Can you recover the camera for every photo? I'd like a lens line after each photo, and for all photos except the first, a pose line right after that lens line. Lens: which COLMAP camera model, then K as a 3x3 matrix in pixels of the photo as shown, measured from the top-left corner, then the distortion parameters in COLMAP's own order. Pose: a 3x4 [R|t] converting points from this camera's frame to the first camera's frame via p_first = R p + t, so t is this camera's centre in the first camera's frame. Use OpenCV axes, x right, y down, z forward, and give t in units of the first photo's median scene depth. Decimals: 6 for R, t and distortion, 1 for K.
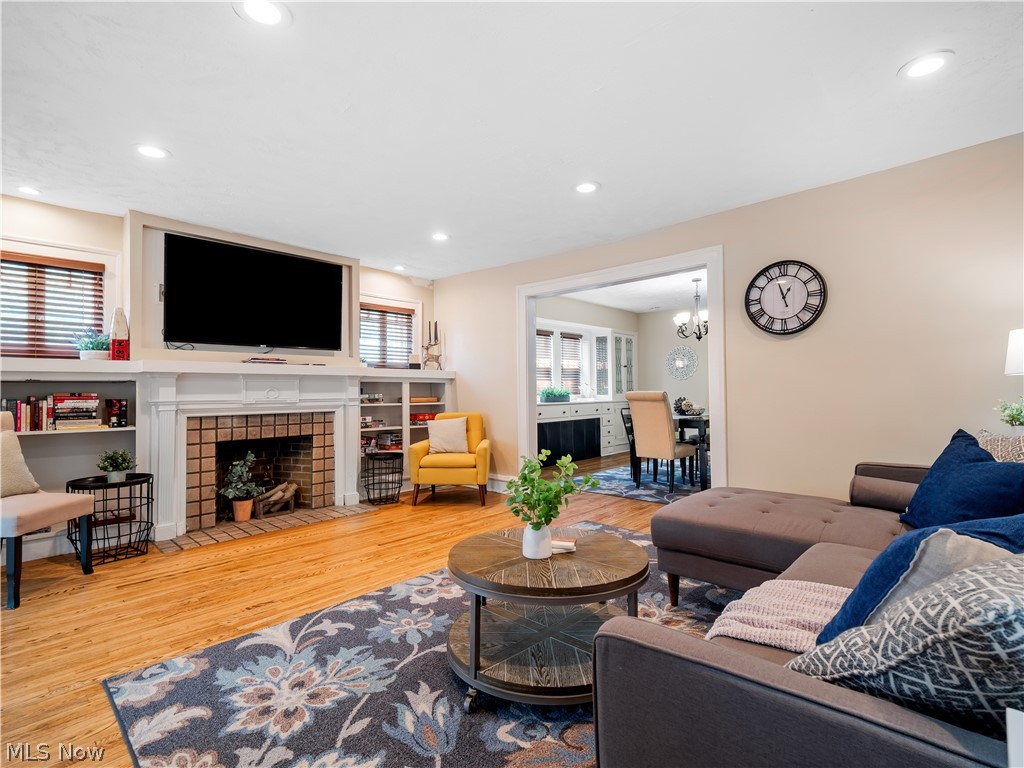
lens RADIAL K [[501.4, 0, 513.7], [0, 501.4, 383.9], [0, 0, 1]] dist [-0.001028, 0.000223]
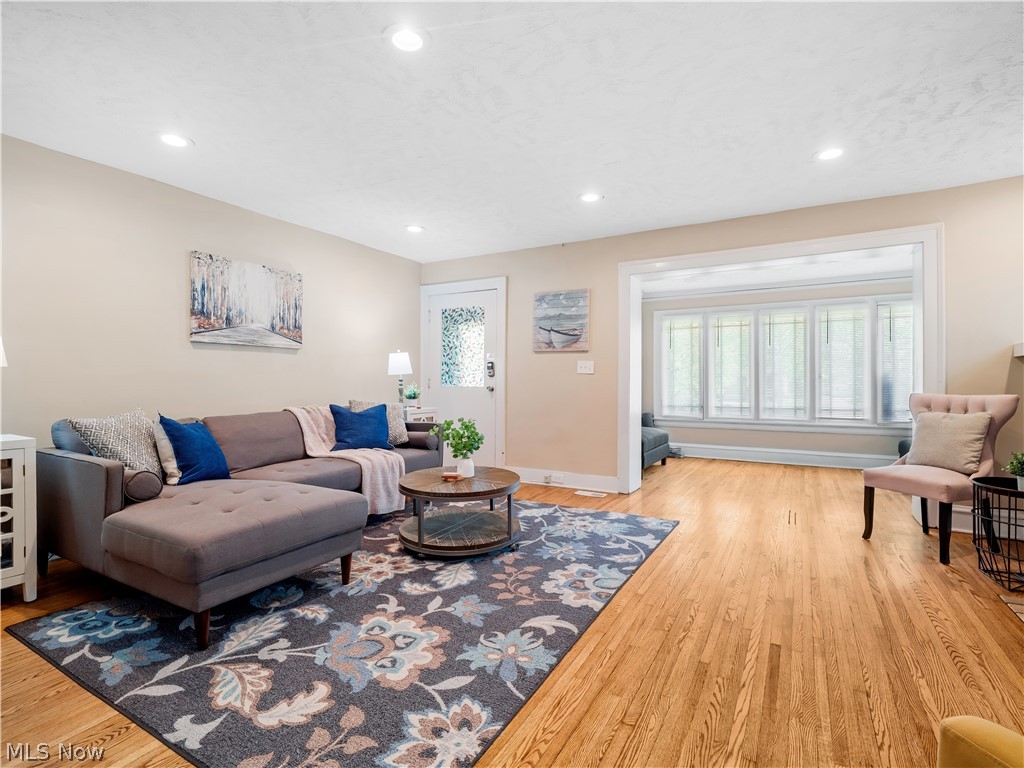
lens RADIAL K [[501.4, 0, 515.7], [0, 501.4, 381.0], [0, 0, 1]] dist [-0.001028, 0.000223]
pose [[-0.973017, 0.008960, -0.230559, 0.154697], [0.012174, 0.999847, -0.012524, 0.024566], [0.230411, -0.014993, -0.972978, 1.538184]]
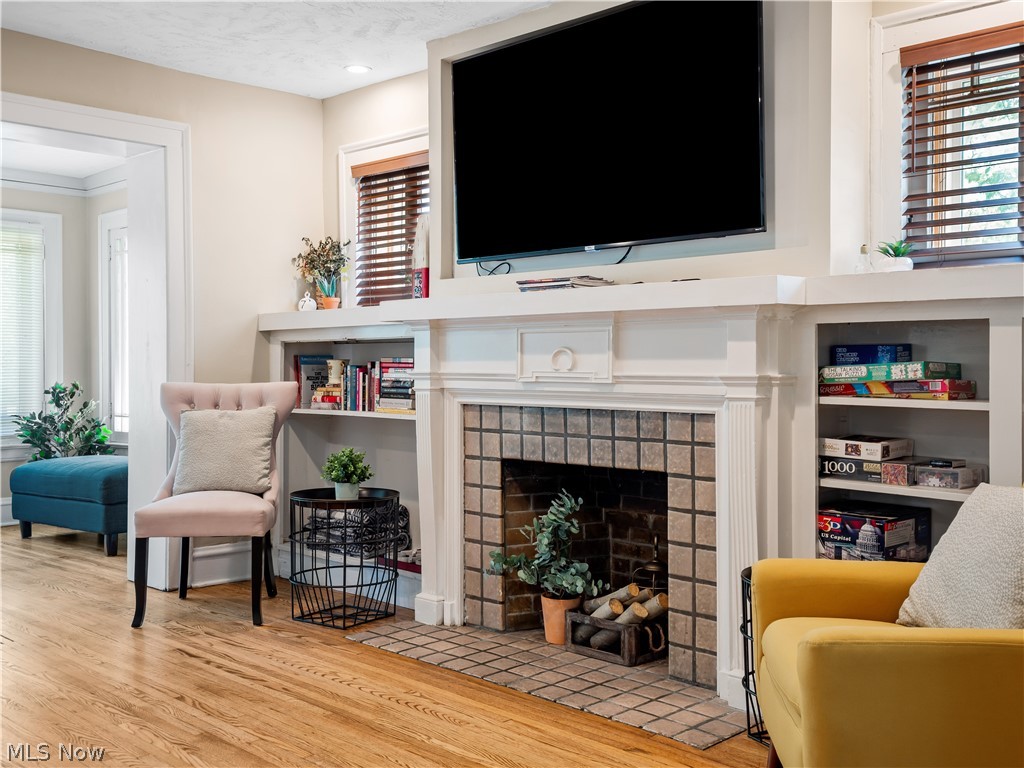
lens RADIAL K [[1045.2, 0, 516.3], [0, 1045.2, 353.3], [0, 0, 1]] dist [0.111590, 0.000000]
pose [[-0.034994, -0.002127, -0.999385, 0.500045], [0.013917, 0.999900, -0.002616, 0.018287], [0.999291, -0.014000, -0.034961, 1.228178]]
